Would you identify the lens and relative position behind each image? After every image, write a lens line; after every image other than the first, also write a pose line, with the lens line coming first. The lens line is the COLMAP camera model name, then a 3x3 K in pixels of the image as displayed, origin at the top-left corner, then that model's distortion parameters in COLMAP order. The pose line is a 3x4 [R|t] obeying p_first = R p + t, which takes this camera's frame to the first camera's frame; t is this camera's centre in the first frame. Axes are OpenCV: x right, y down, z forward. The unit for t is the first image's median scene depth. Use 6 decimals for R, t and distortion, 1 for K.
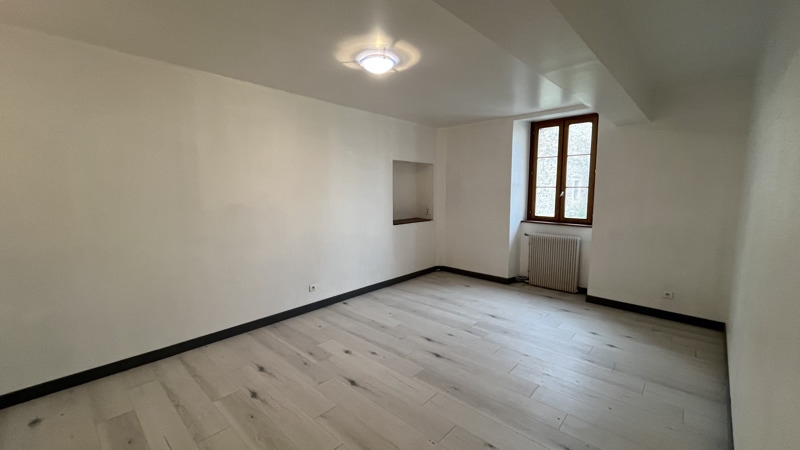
lens RADIAL K [[329.8, 0, 400.0], [0, 329.8, 225.0], [0, 0, 1]] dist [0.000261, 0.000019]
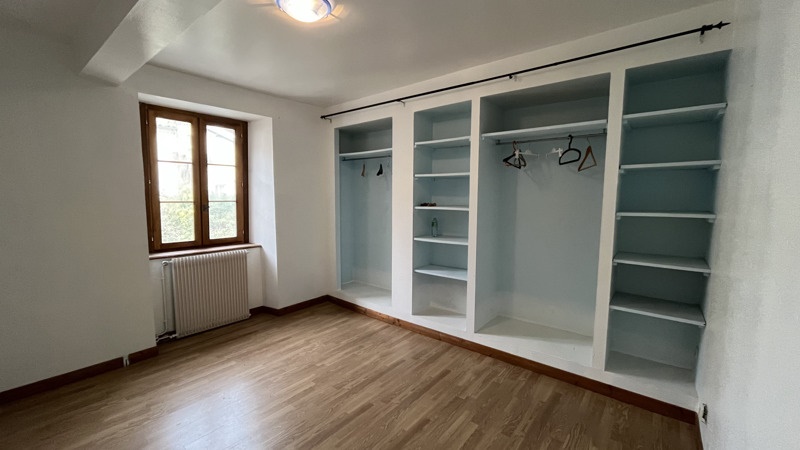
lens RADIAL K [[329.8, 0, 400.0], [0, 329.8, 225.0], [0, 0, 1]] dist [0.000261, 0.000019]
pose [[-0.083587, -0.093869, 0.992070, -0.333049], [0.104948, 0.989188, 0.102438, -0.088848], [-0.990959, 0.112679, -0.072832, 0.580988]]
